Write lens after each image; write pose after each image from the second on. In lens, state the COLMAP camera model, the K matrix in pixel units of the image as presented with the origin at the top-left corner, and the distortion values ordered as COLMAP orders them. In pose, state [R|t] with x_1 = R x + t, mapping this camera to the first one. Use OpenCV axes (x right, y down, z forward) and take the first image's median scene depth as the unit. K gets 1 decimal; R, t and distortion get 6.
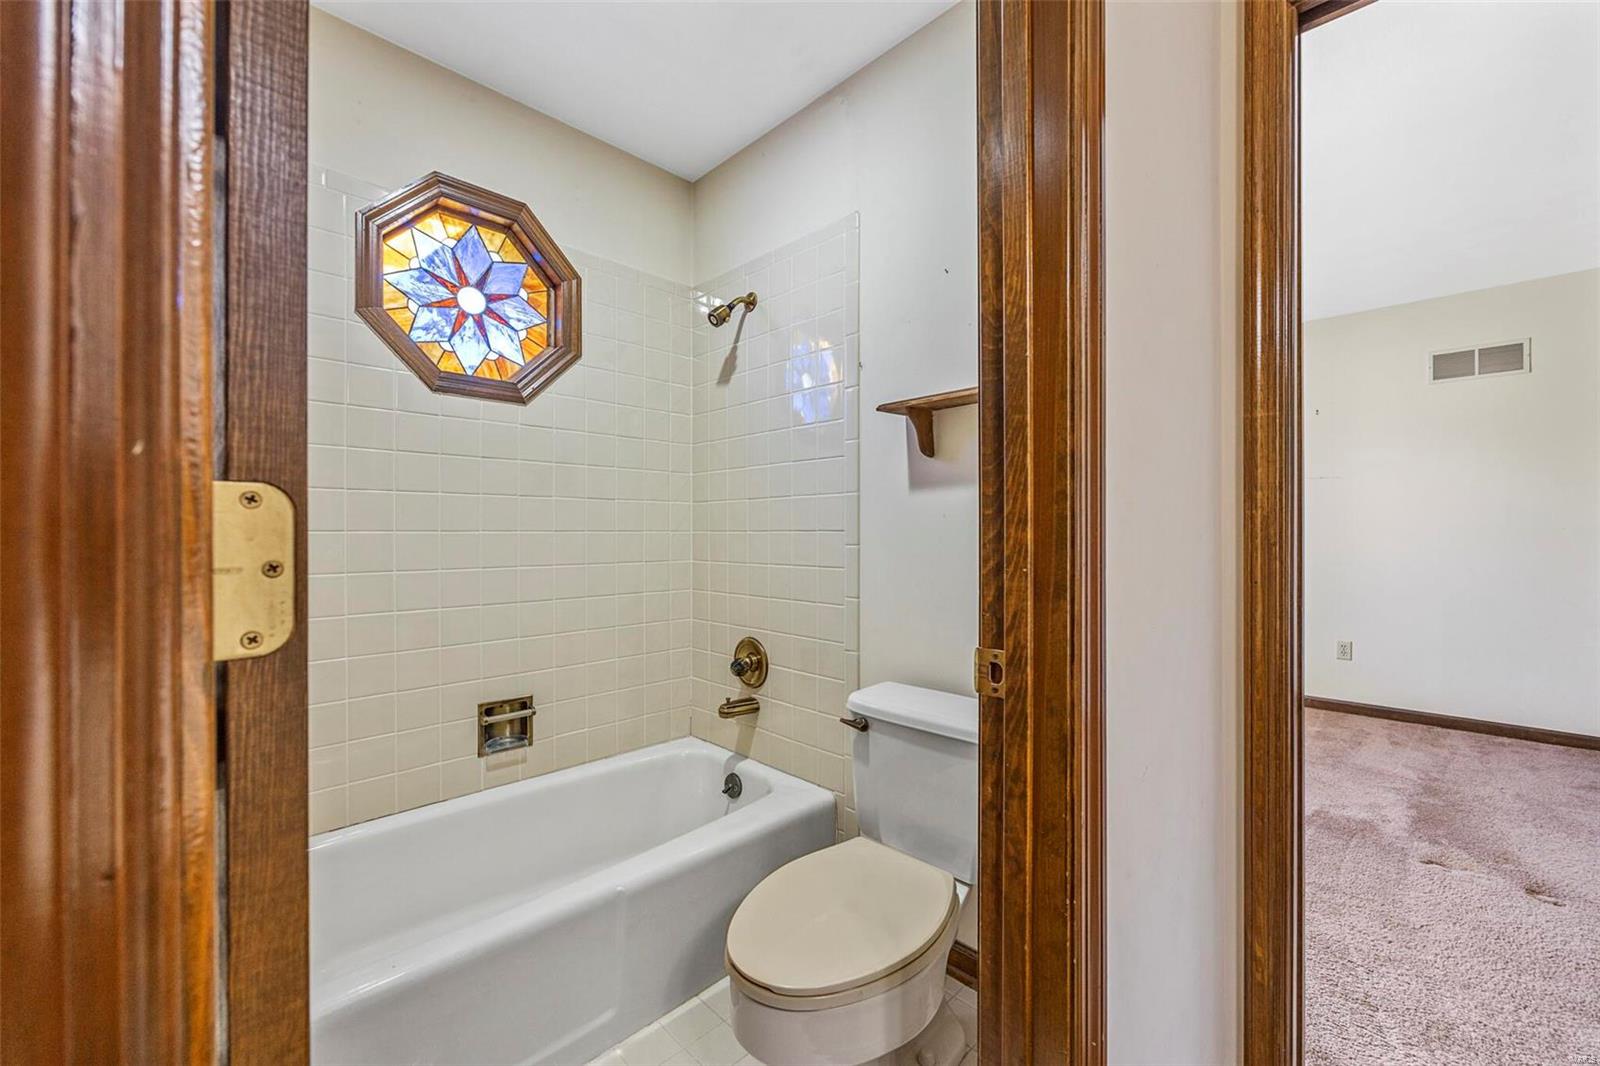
lens RADIAL K [[624.5, 0, 800.7], [0, 624.5, 531.9], [0, 0, 1]] dist [-0.002454, -0.000088]
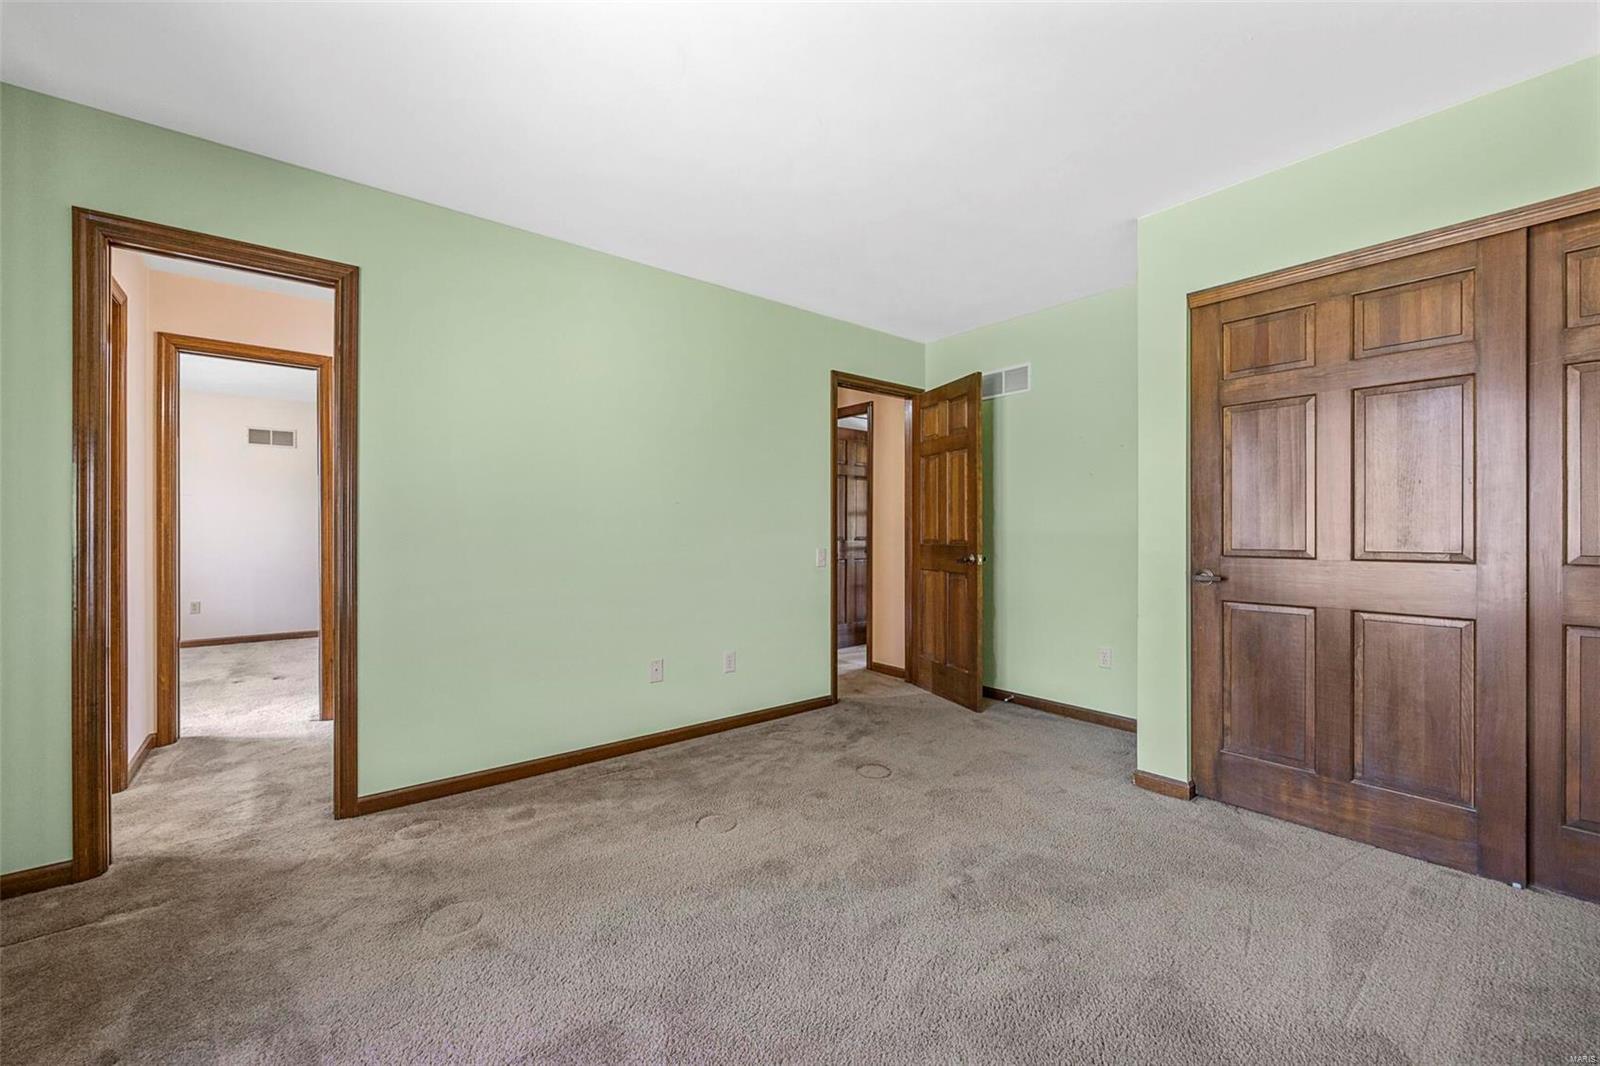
lens RADIAL K [[624.5, 0, 788.3], [0, 624.5, 531.1], [0, 0, 1]] dist [-0.002454, -0.000088]
pose [[0.093375, 0.001062, 0.995630, -0.602368], [-0.000899, 0.999999, -0.000982, 0.000682], [-0.995631, -0.000803, 0.093376, -0.693925]]
